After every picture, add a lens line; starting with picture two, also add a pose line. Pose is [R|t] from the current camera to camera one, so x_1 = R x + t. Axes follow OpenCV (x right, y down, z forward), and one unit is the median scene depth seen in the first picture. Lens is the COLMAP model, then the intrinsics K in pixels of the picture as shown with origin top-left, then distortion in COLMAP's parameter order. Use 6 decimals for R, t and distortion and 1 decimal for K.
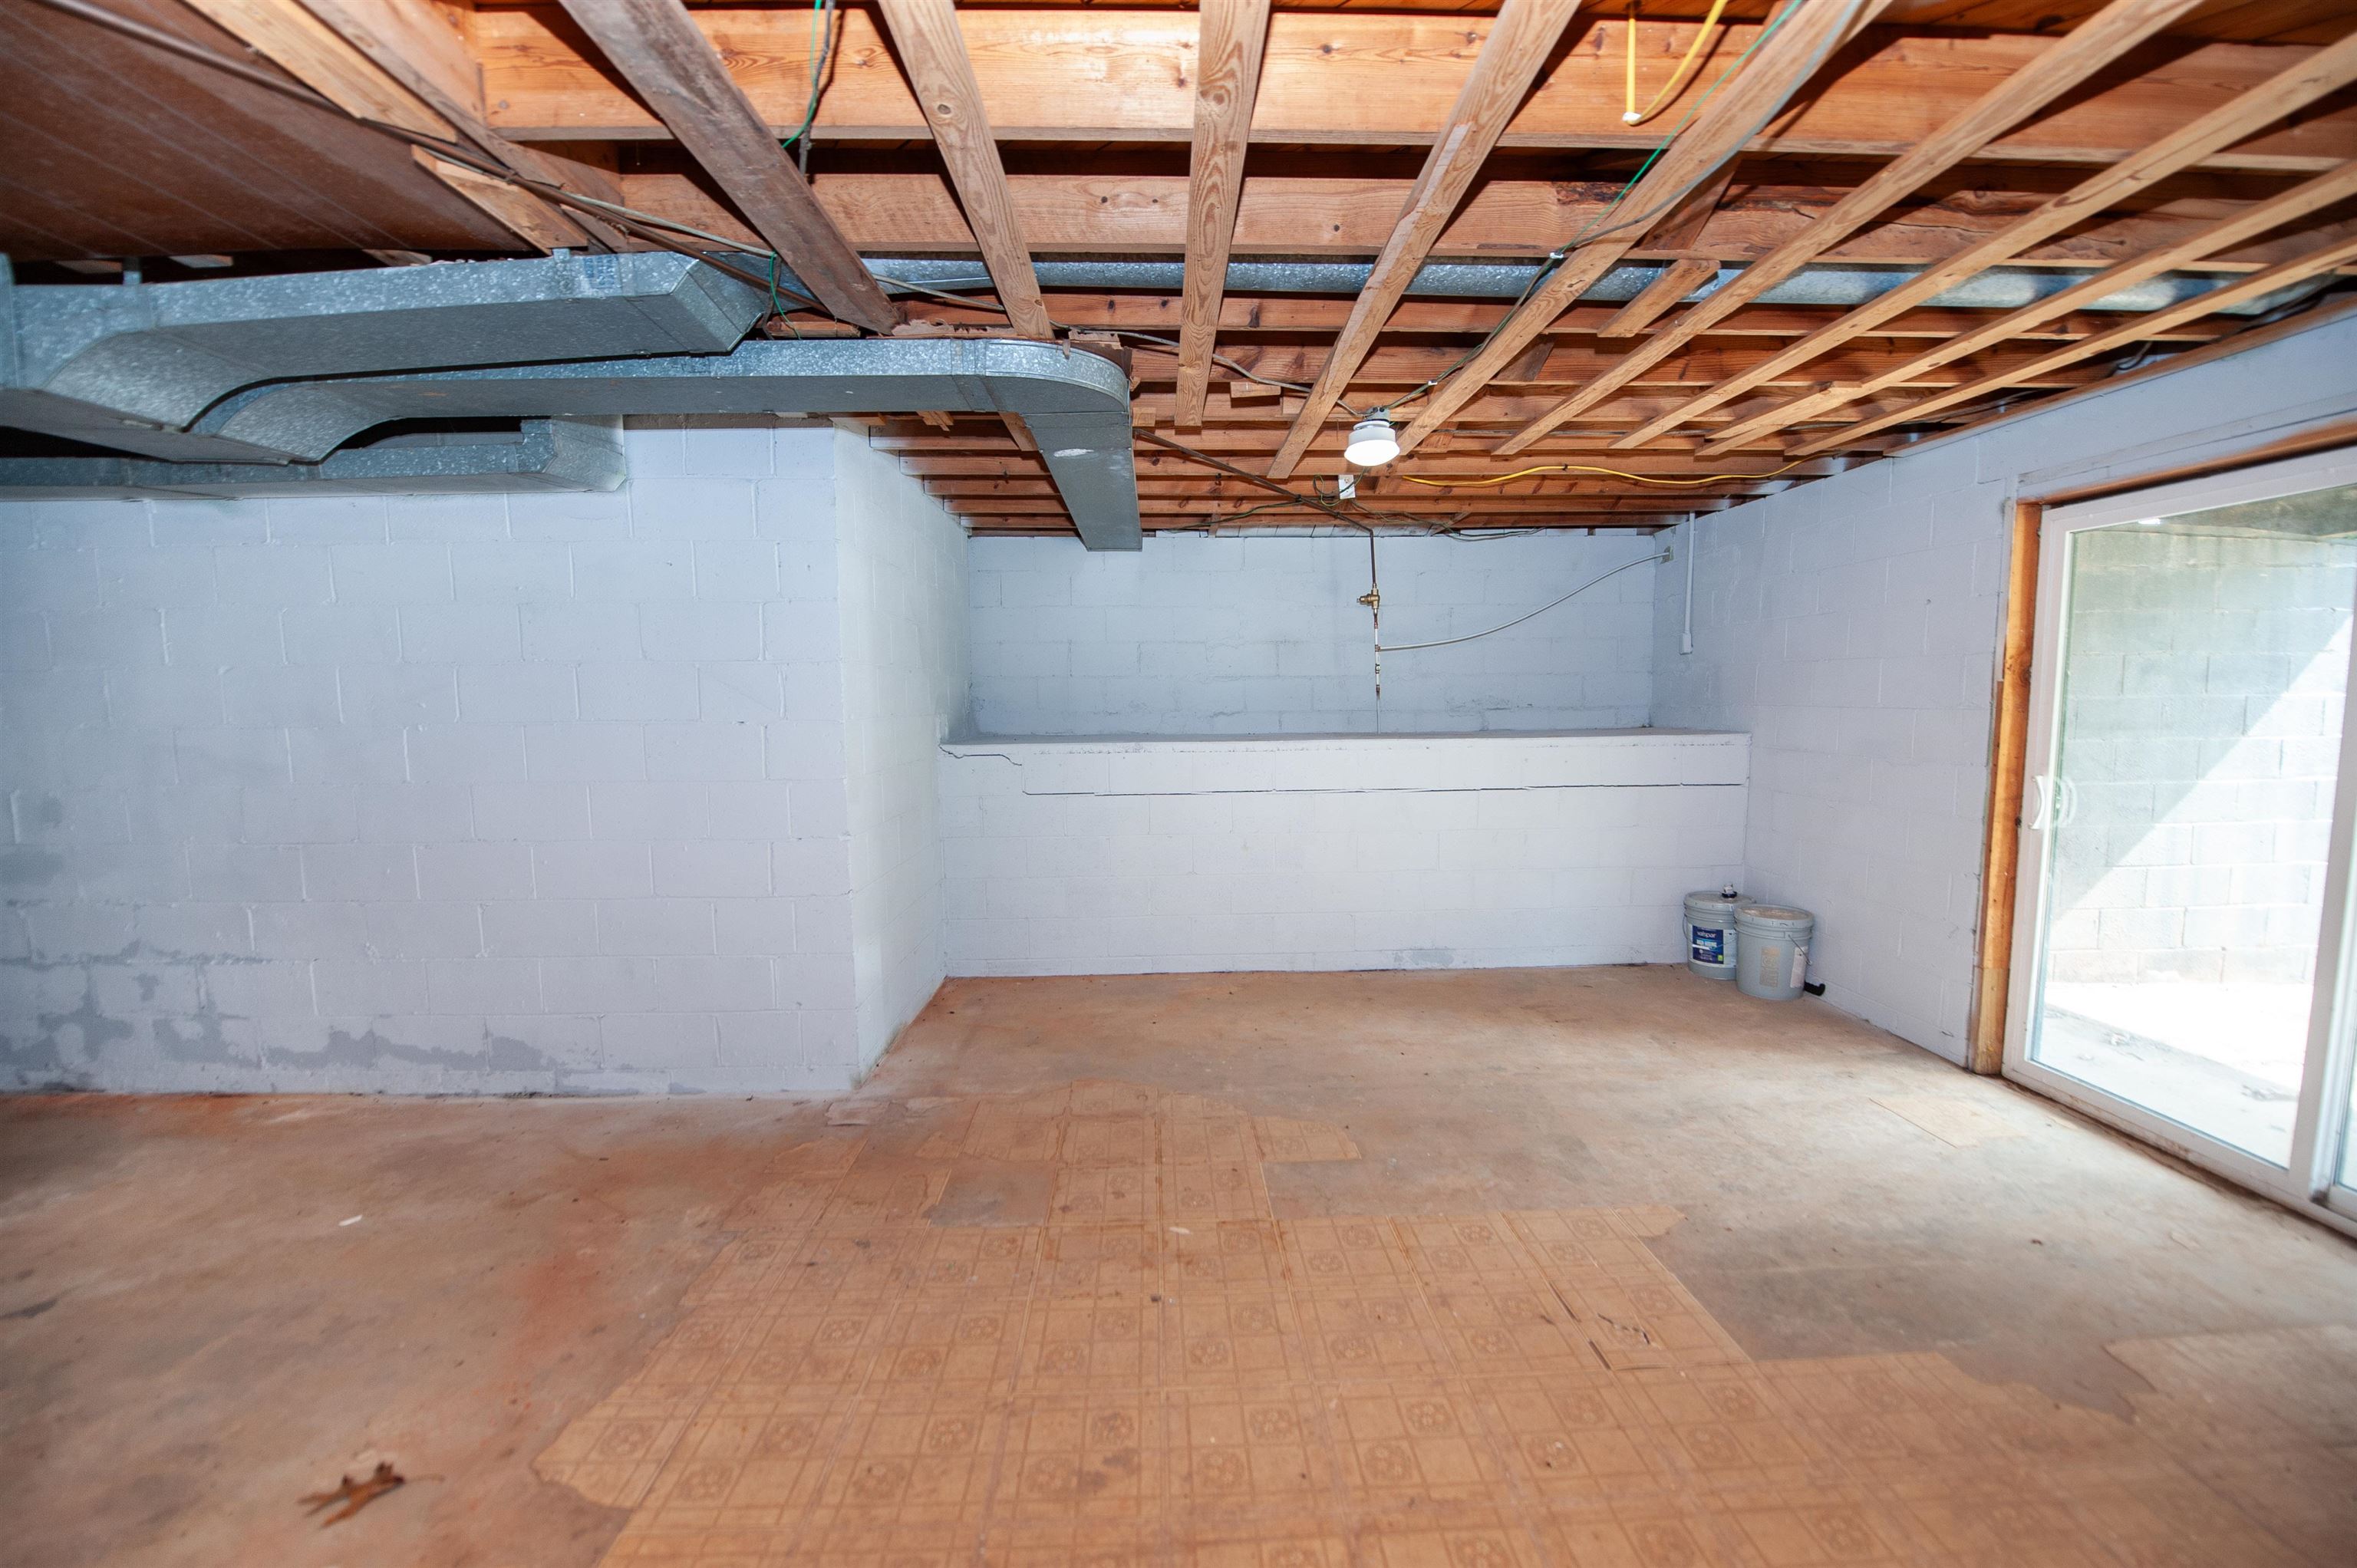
lens RADIAL K [[941.5, 0, 1190.2], [0, 941.5, 790.6], [0, 0, 1]] dist [-0.014265, -0.003109]
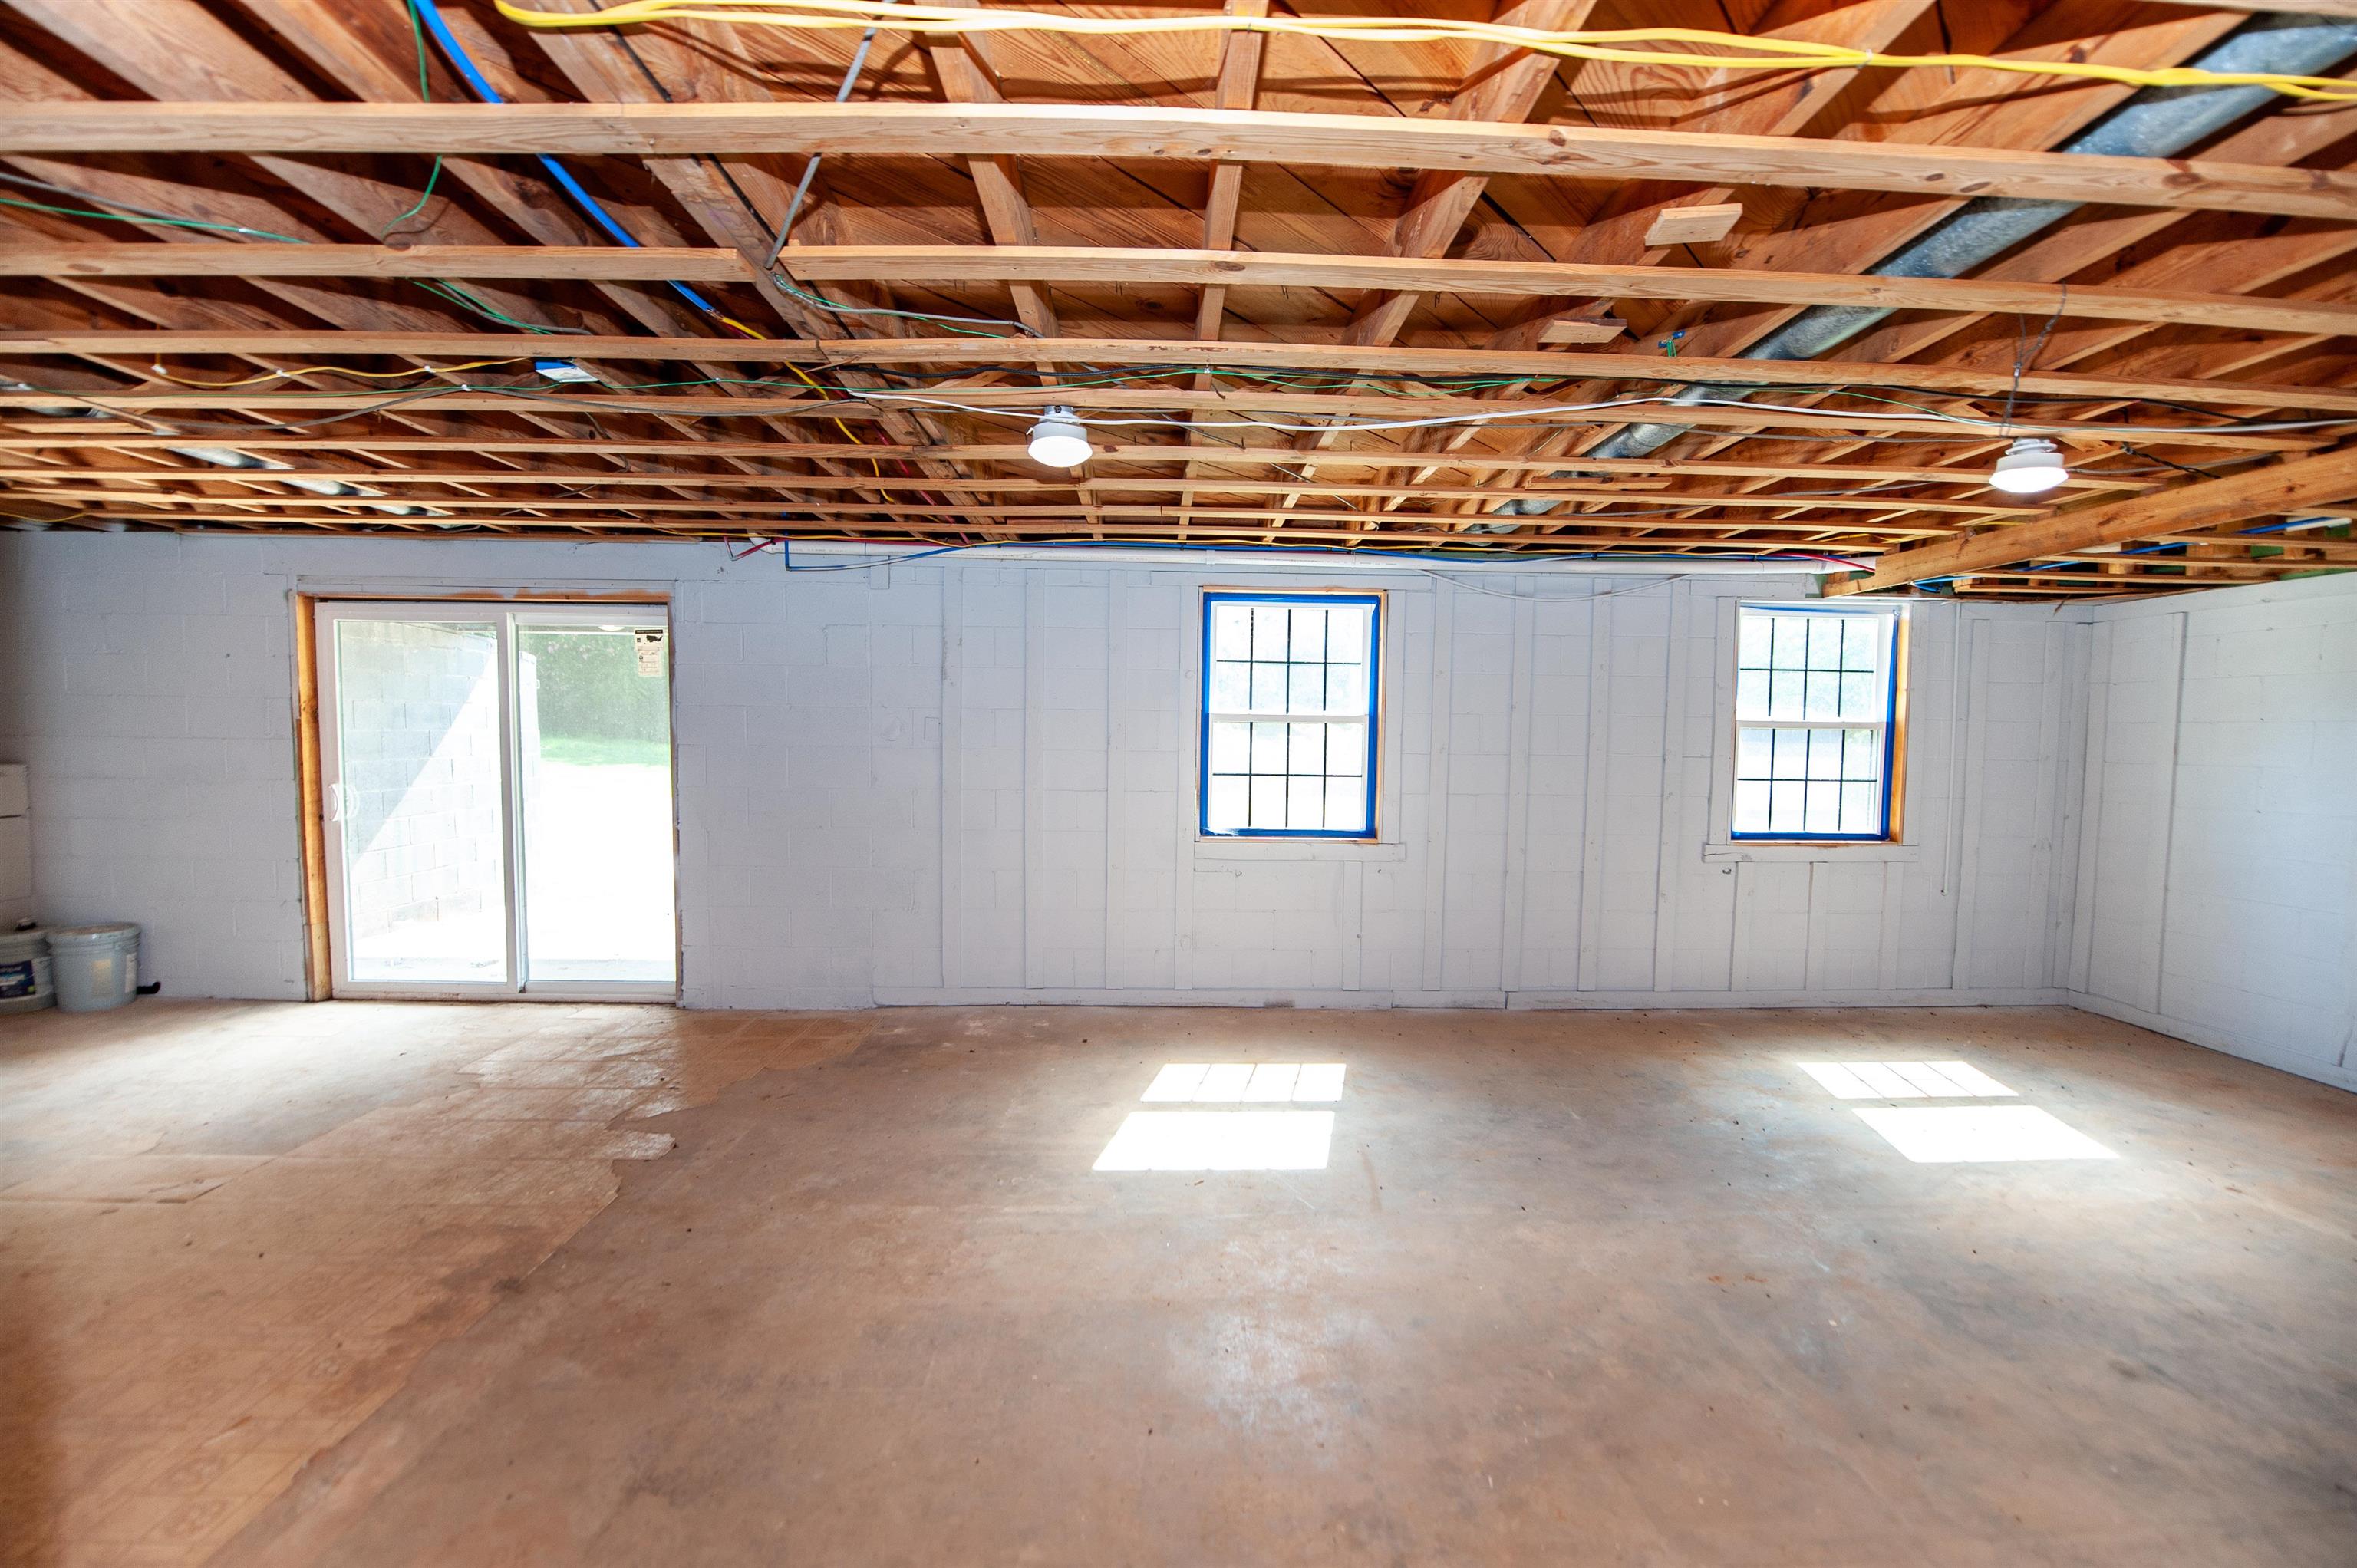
lens RADIAL K [[941.5, 0, 1190.2], [0, 941.5, 790.6], [0, 0, 1]] dist [-0.014265, -0.003109]
pose [[-0.002334, -0.049355, 0.998779, -0.521542], [0.087285, 0.994959, 0.049371, 0.038202], [-0.996181, 0.087294, 0.001985, -0.327480]]
